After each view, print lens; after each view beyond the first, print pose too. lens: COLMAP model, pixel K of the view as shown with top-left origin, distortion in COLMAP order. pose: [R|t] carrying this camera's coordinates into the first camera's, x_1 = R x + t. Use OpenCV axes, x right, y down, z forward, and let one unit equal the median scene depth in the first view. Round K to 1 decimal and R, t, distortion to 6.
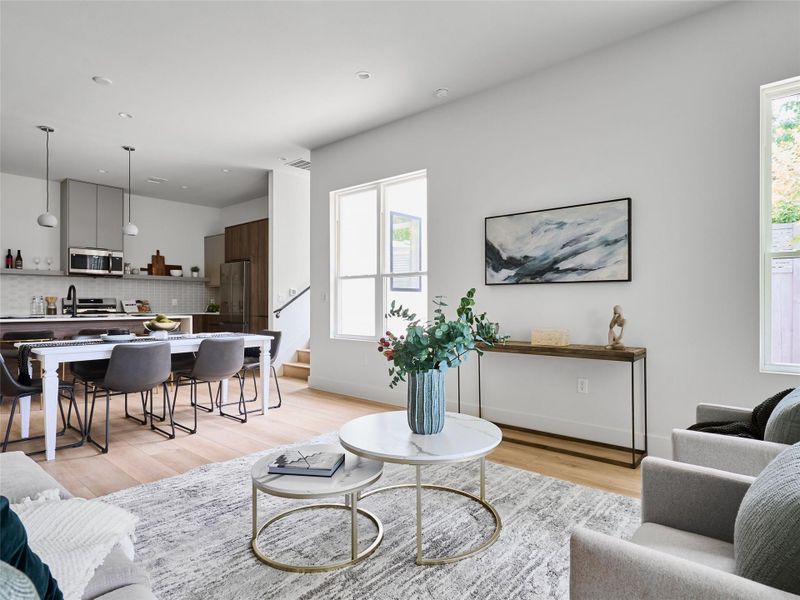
lens RADIAL K [[462.8, 0, 402.8], [0, 462.8, 303.7], [0, 0, 1]] dist [0.000351, -0.001226]
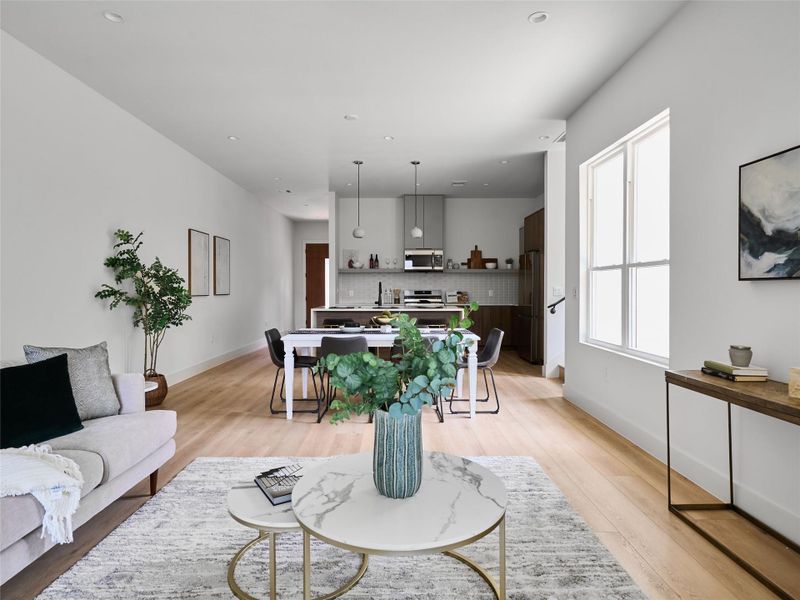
lens RADIAL K [[462.8, 0, 400.1], [0, 462.8, 292.3], [0, 0, 1]] dist [0.000351, -0.001226]
pose [[0.647462, 0.007735, -0.762059, 0.328057], [0.000403, 0.999945, 0.010492, -0.029823], [0.762098, -0.007100, 0.647423, 0.271803]]
